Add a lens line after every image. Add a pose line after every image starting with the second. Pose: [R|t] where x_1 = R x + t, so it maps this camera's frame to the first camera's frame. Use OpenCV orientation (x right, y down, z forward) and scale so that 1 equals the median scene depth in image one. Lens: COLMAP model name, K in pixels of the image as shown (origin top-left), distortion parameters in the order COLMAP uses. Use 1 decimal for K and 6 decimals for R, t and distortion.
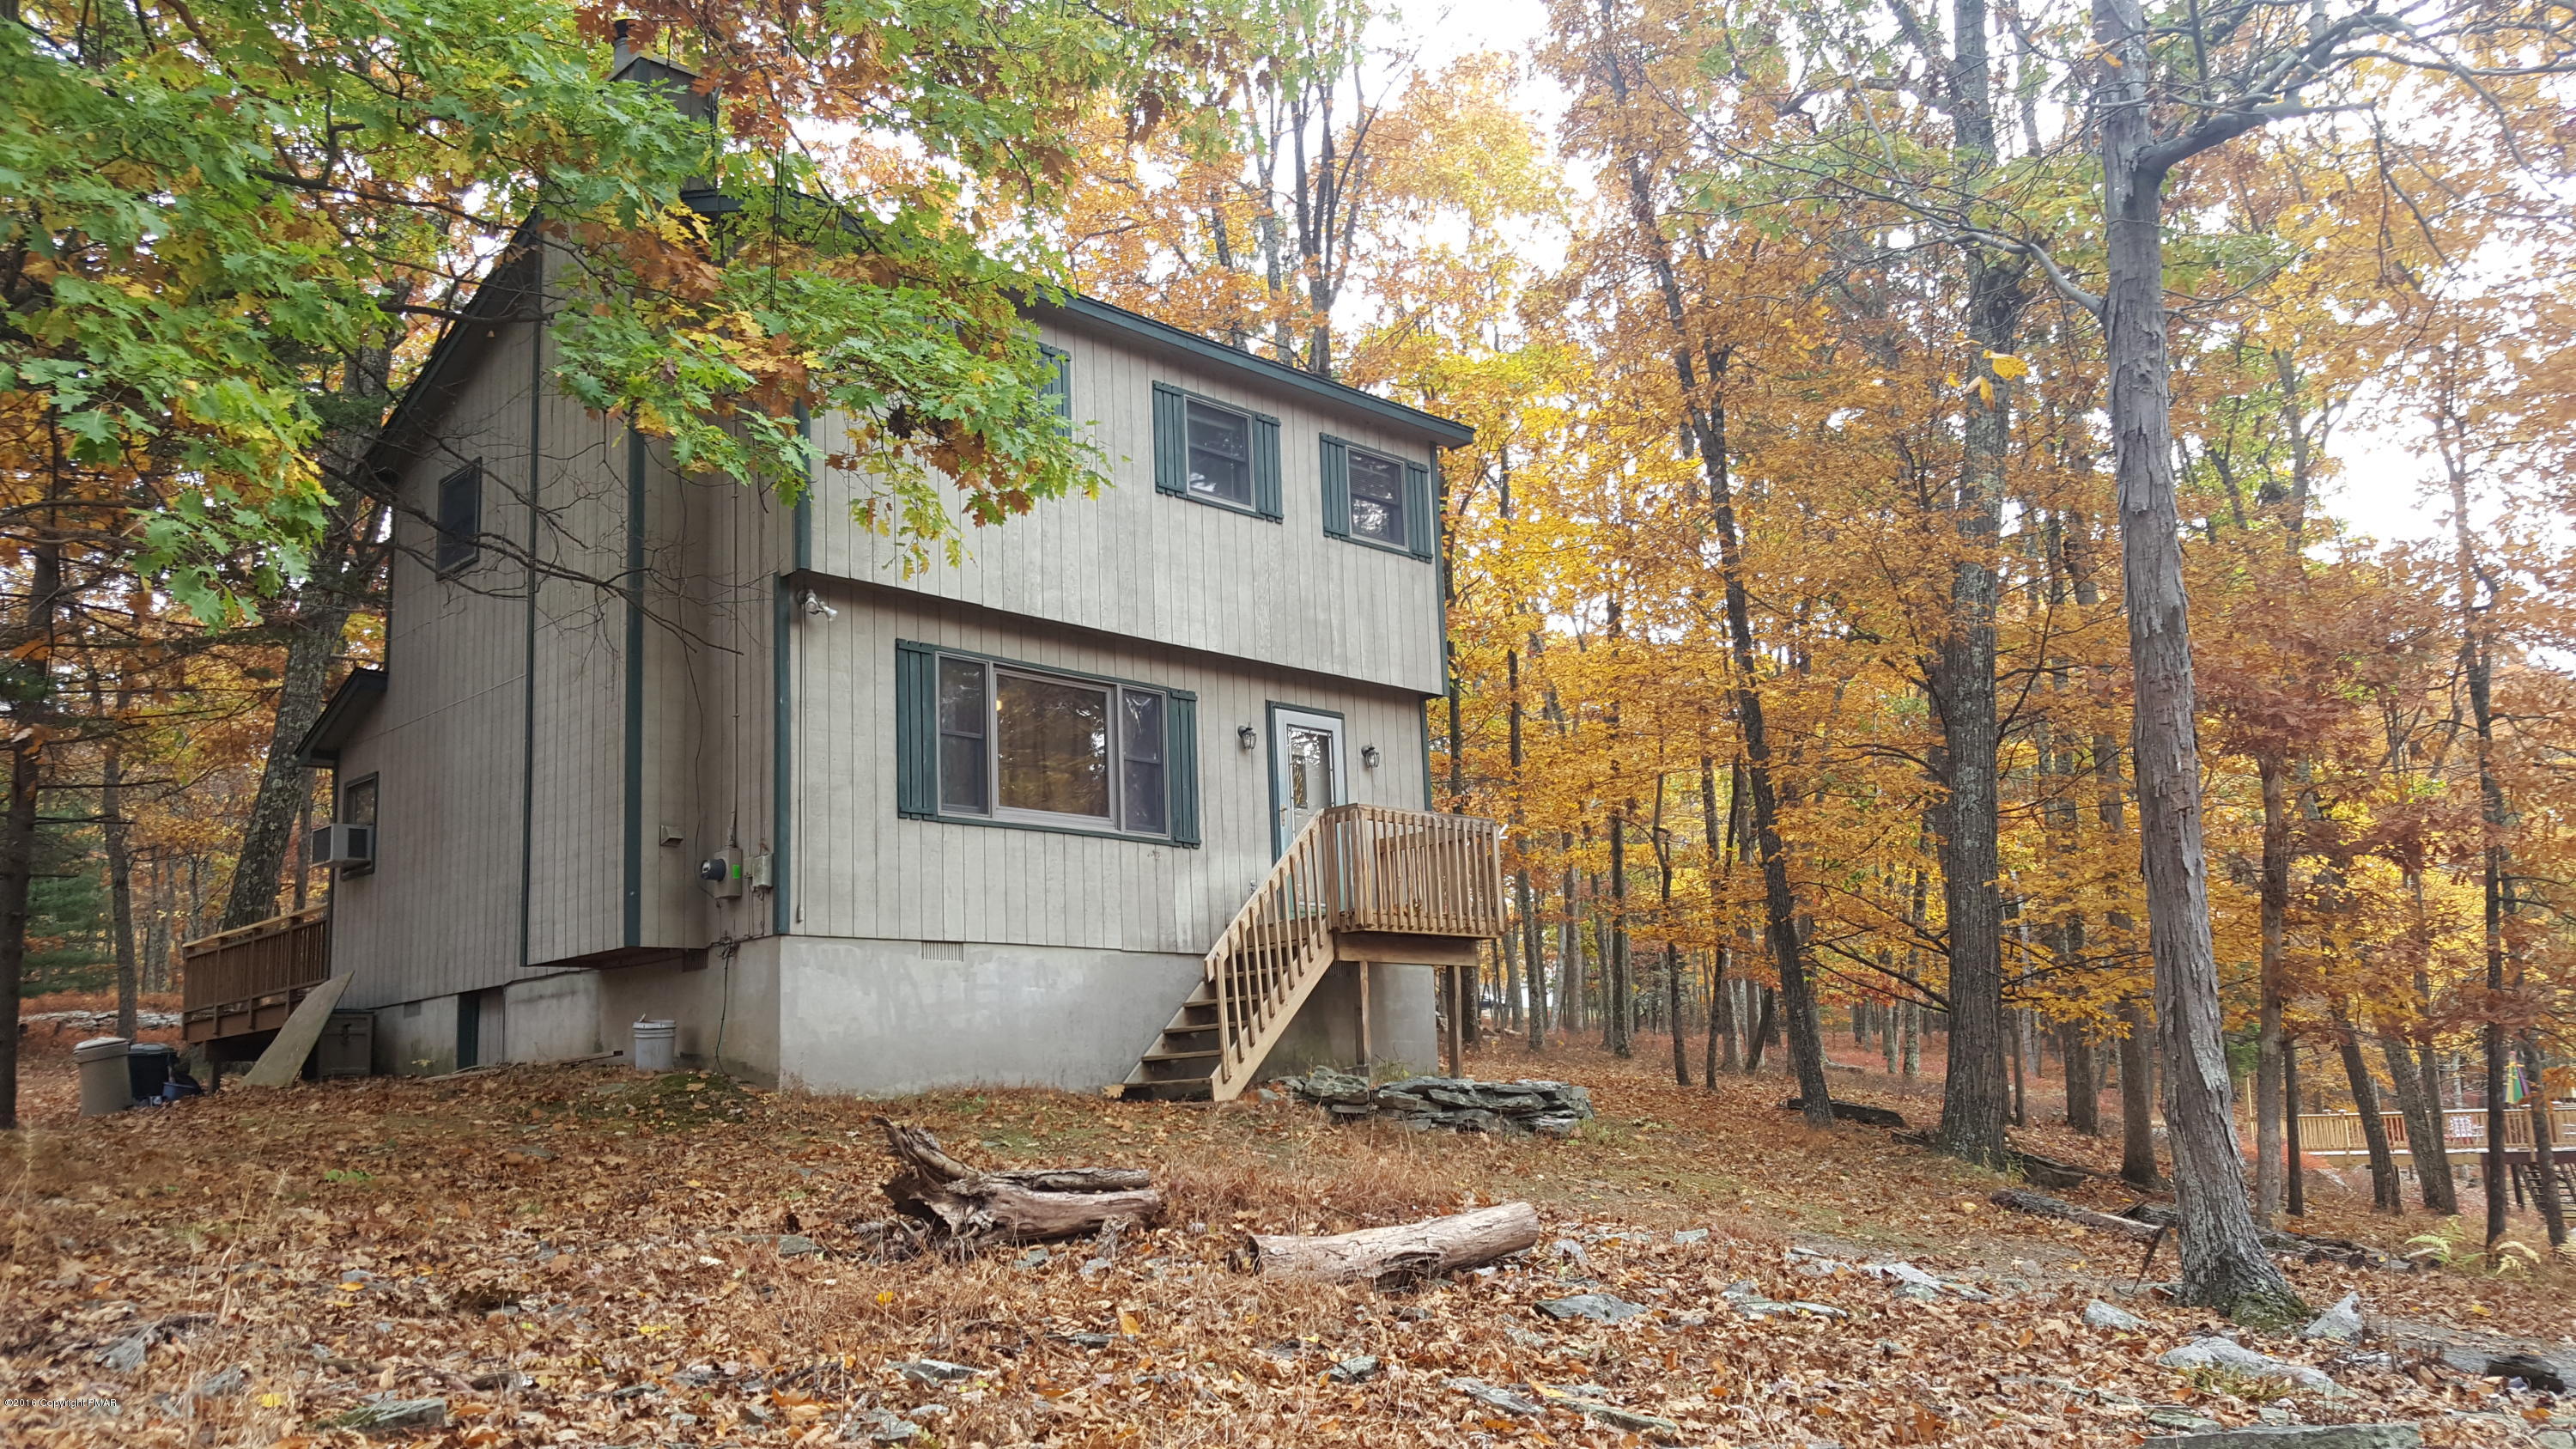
lens RADIAL K [[1911.7, 0, 1306.3], [0, 1911.7, 773.4], [0, 0, 1]] dist [0.122459, -0.199022]
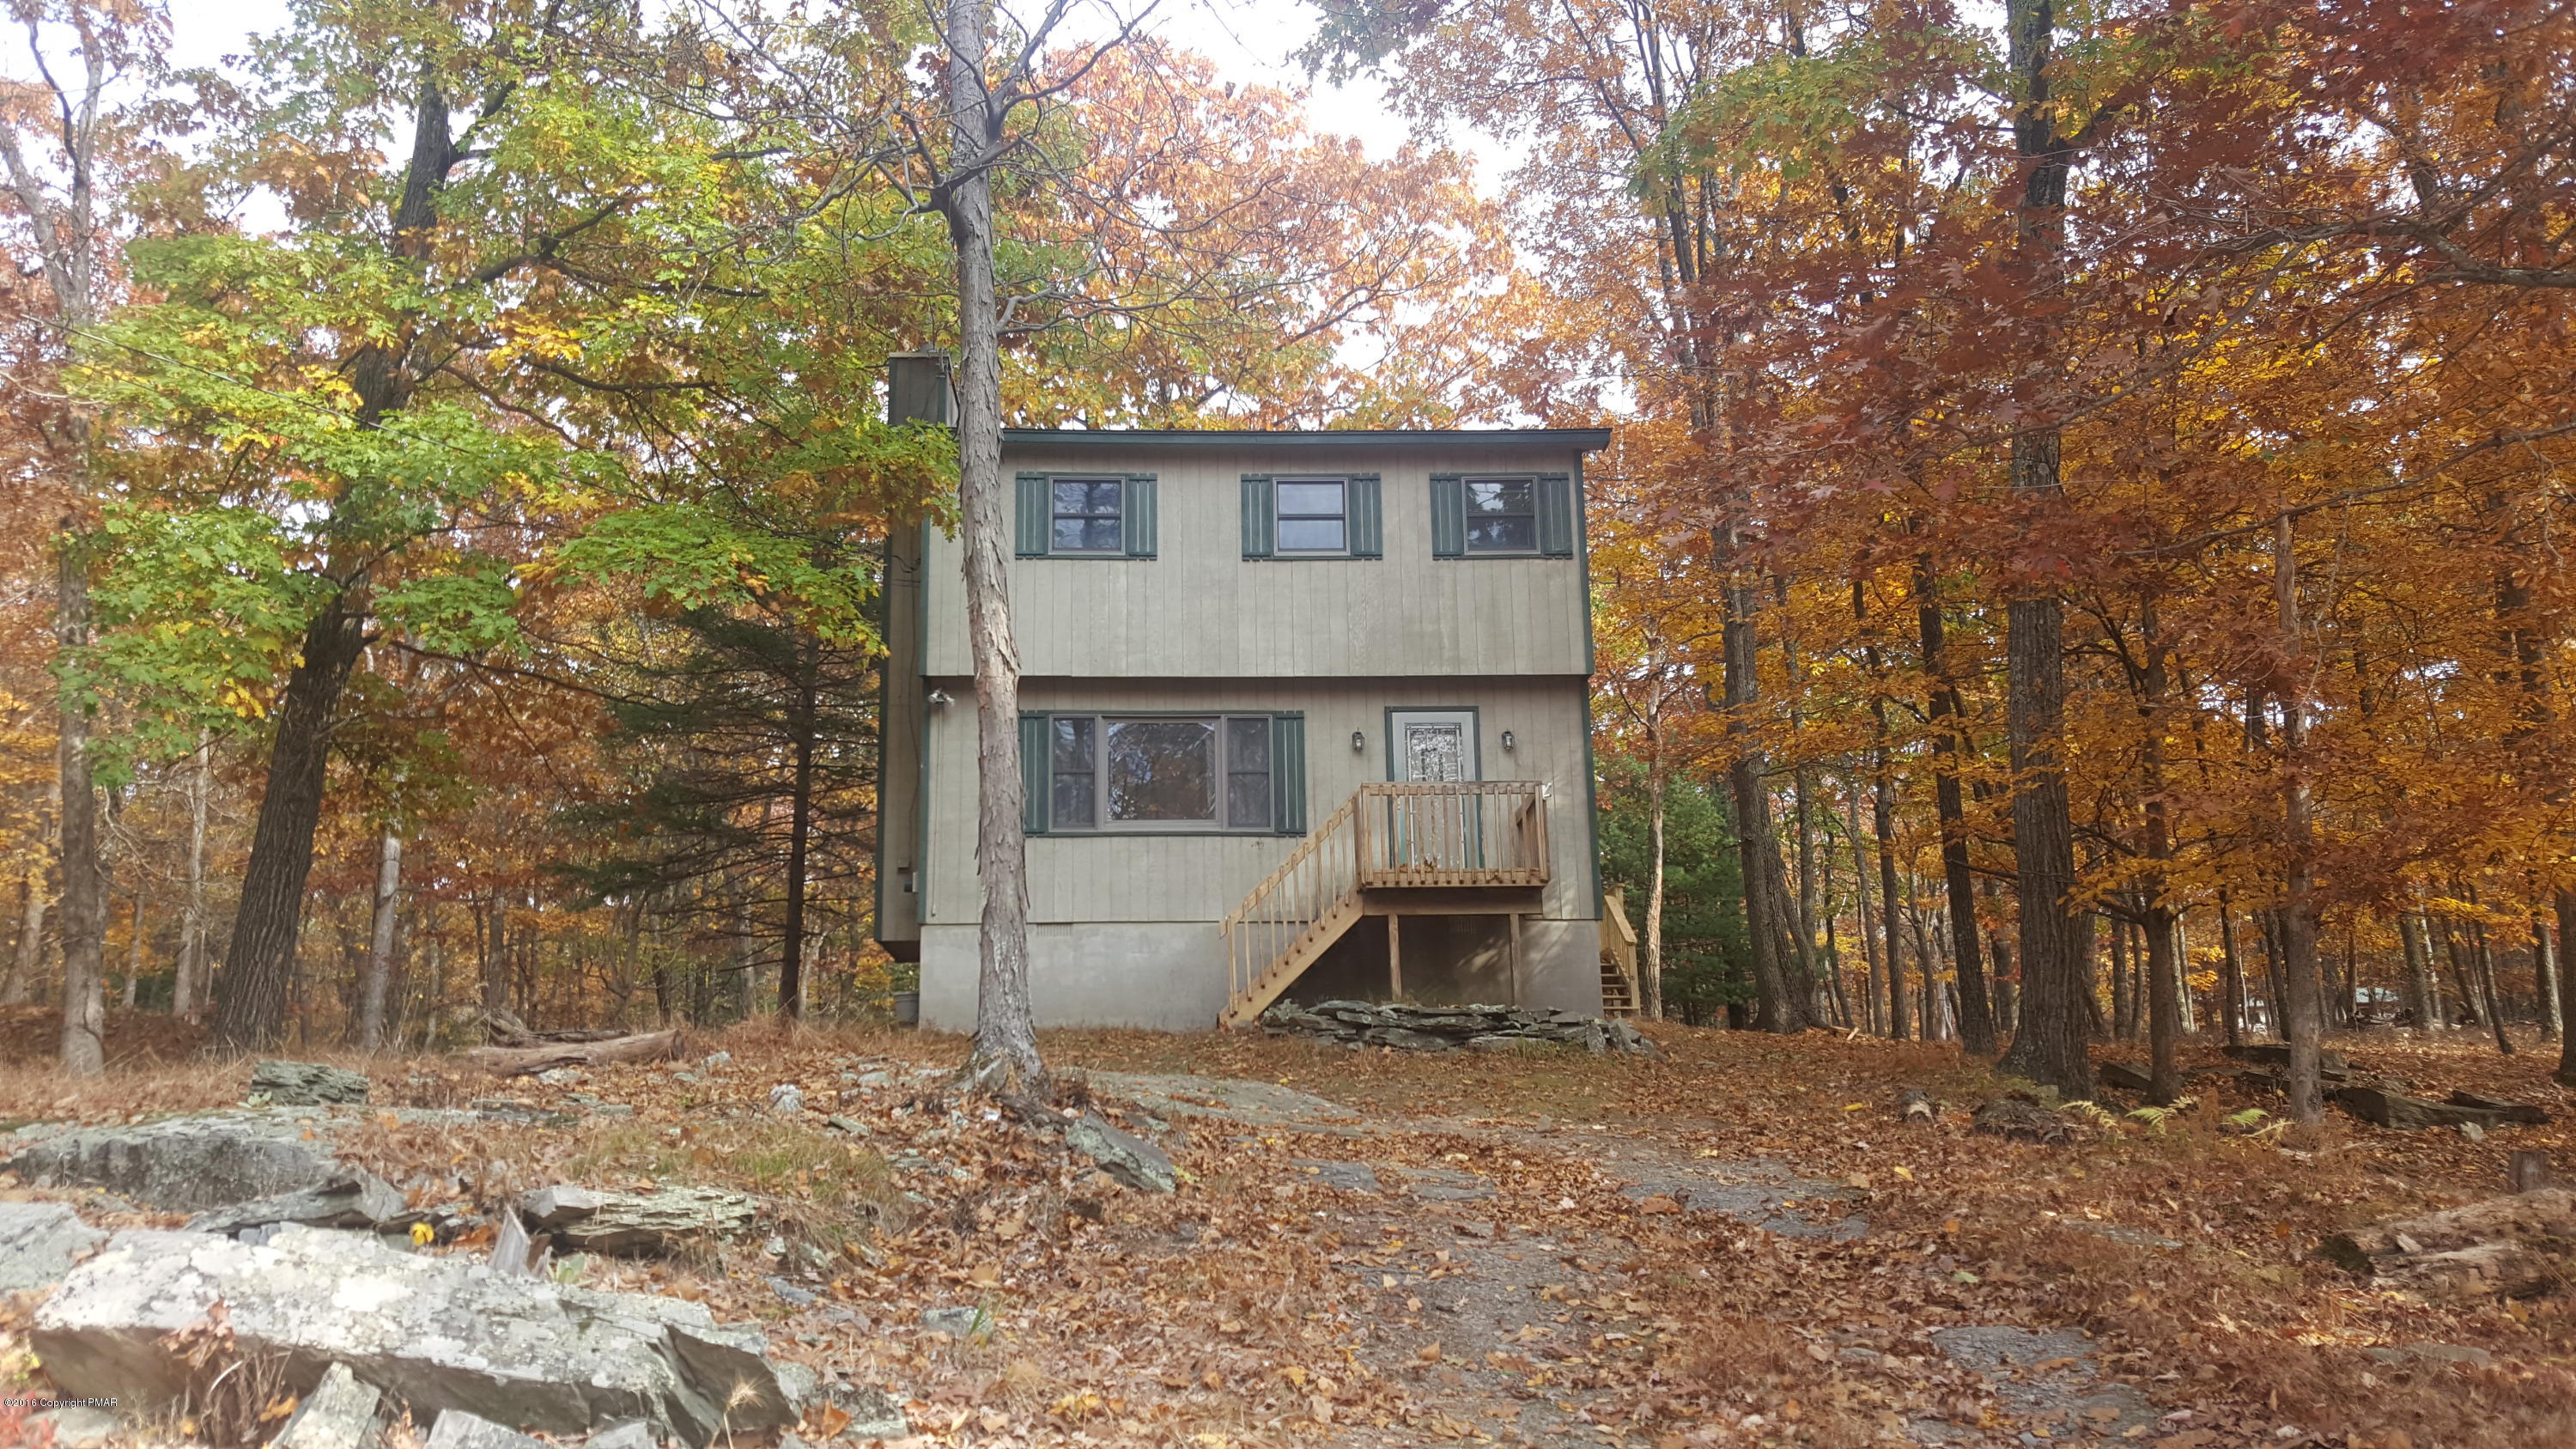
lens RADIAL K [[1911.7, 0, 1304.0], [0, 1911.7, 731.2], [0, 0, 1]] dist [0.122459, -0.199022]
pose [[0.760097, -0.144314, -0.633581, 0.749282], [0.111494, 0.989531, -0.091633, 0.087023], [0.640173, -0.000991, 0.768230, 0.050774]]
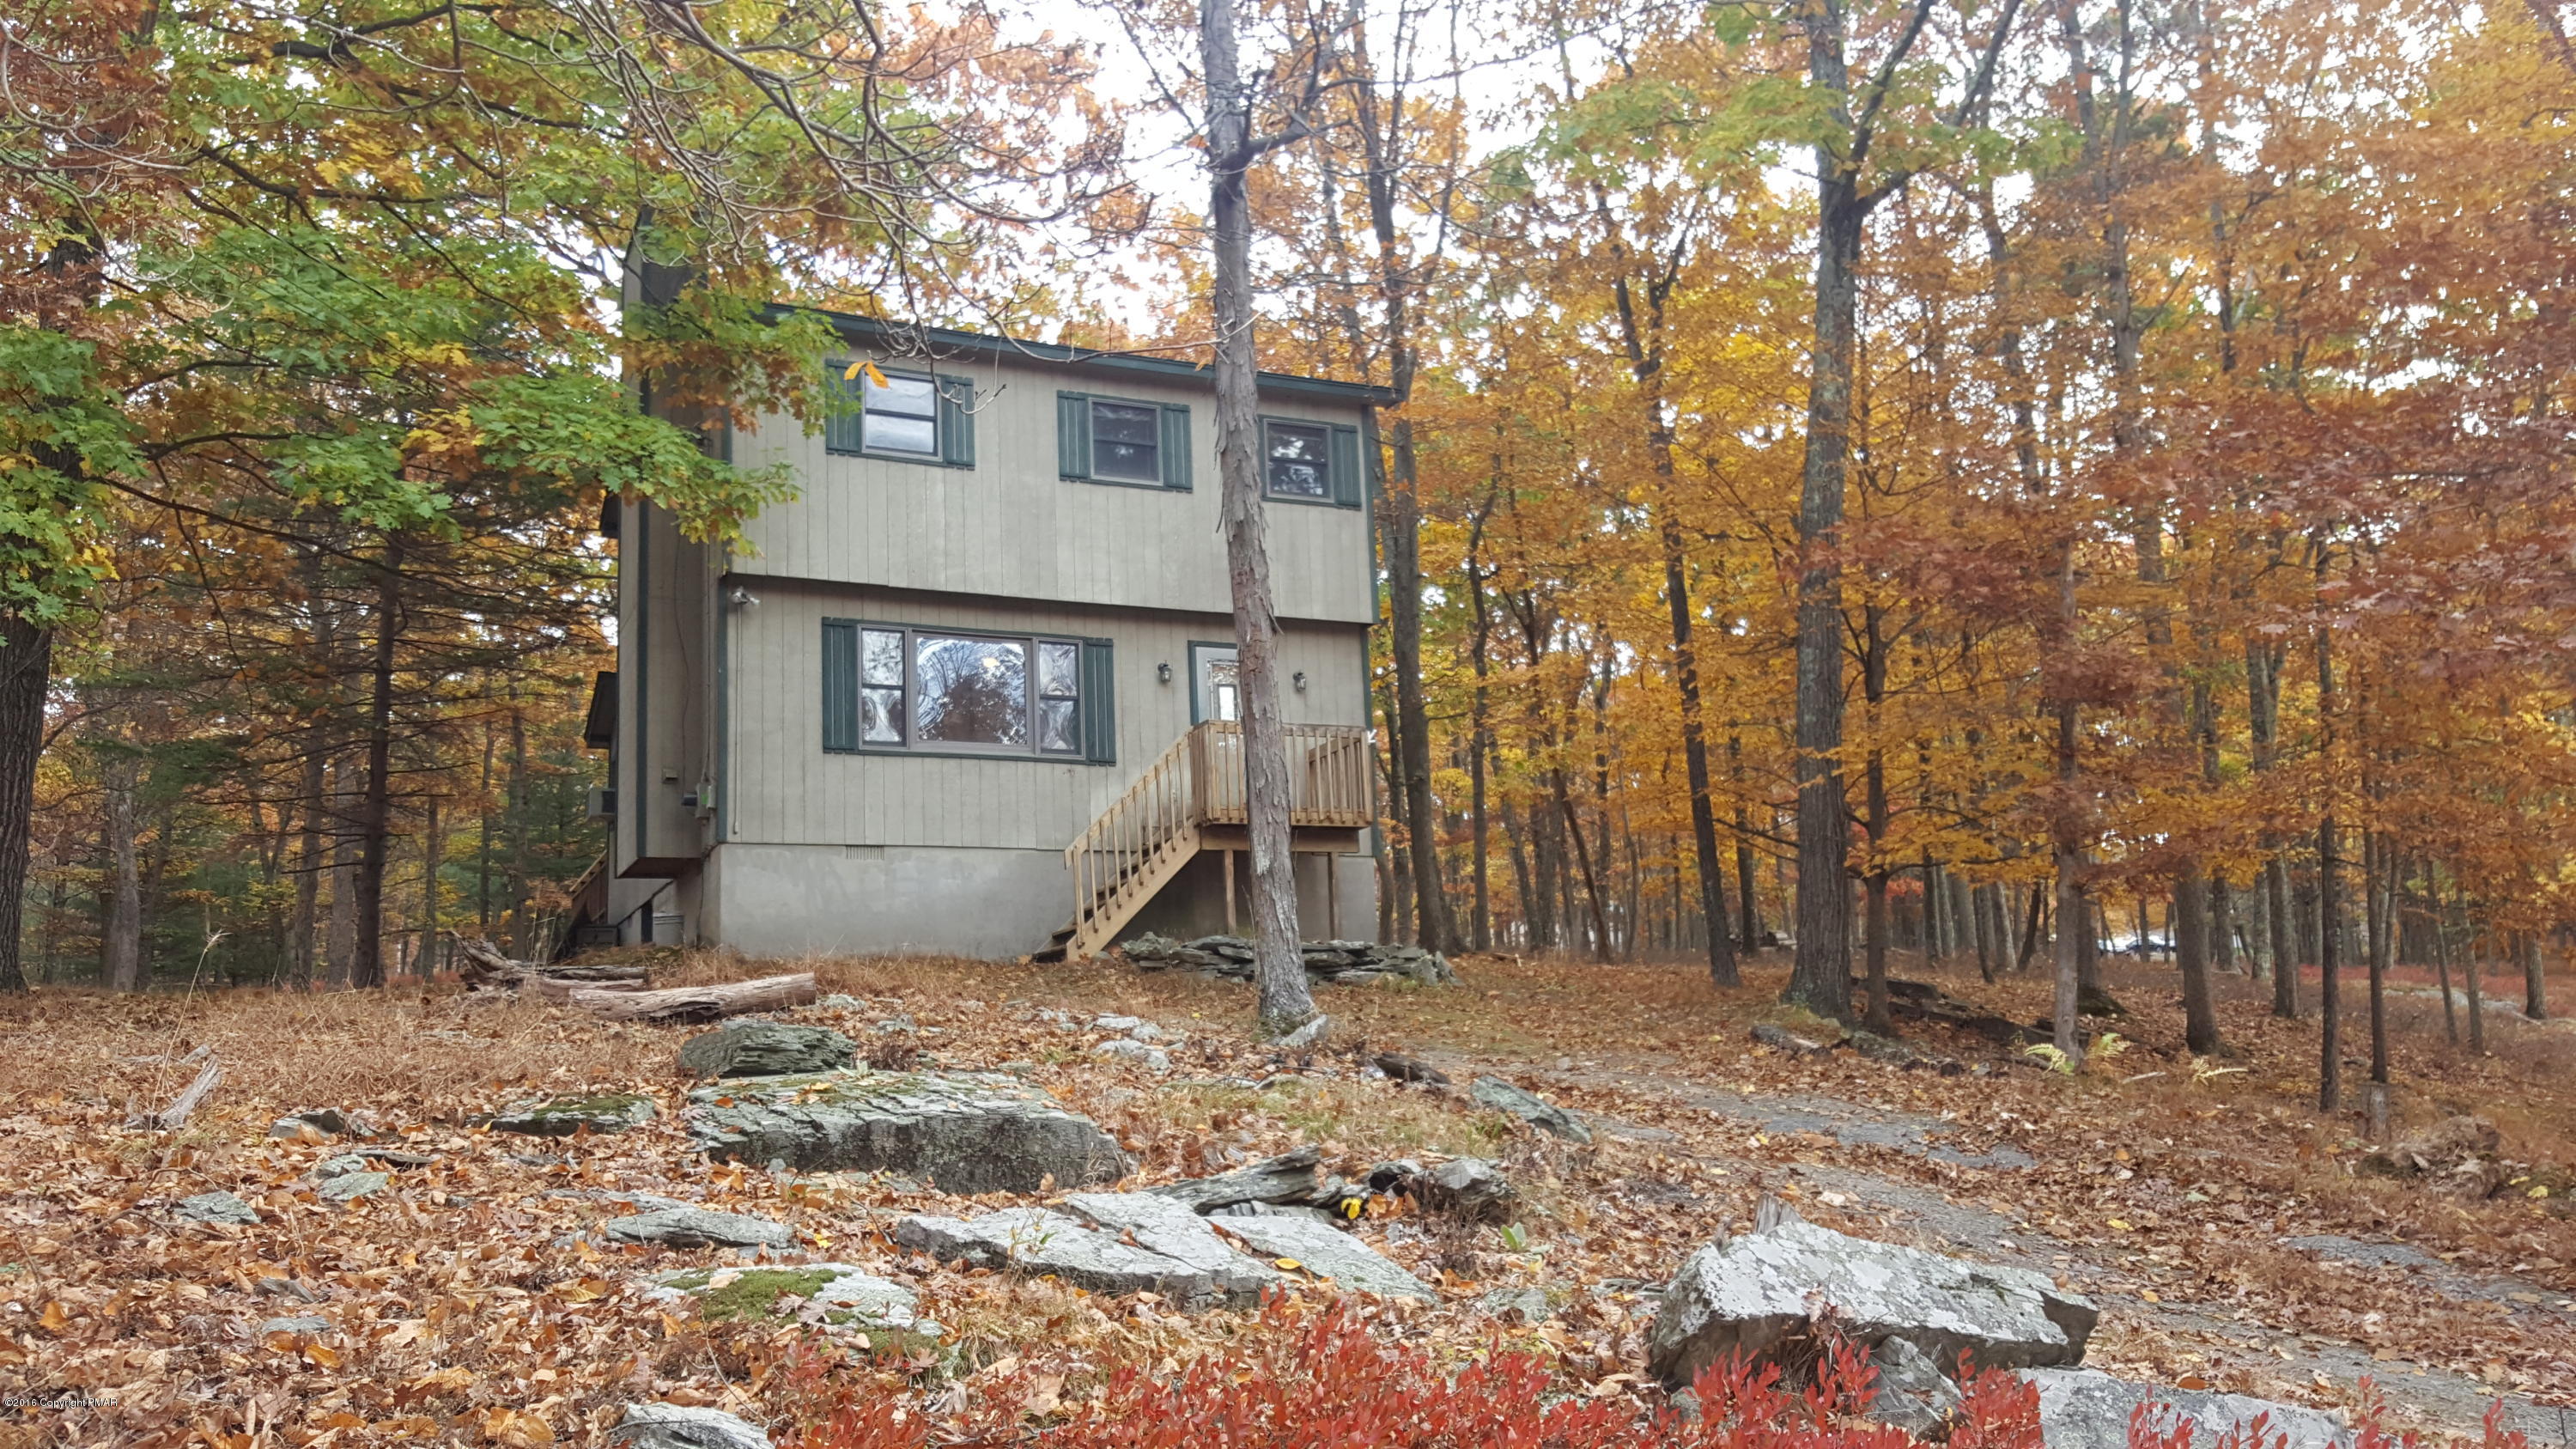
lens RADIAL K [[1911.7, 0, 1306.1], [0, 1911.7, 744.8], [0, 0, 1]] dist [0.122459, -0.199022]
pose [[0.946321, -0.063983, -0.316834, 0.458510], [0.066335, 0.997792, -0.003369, 0.038806], [0.316349, -0.017829, 0.948475, -0.128878]]
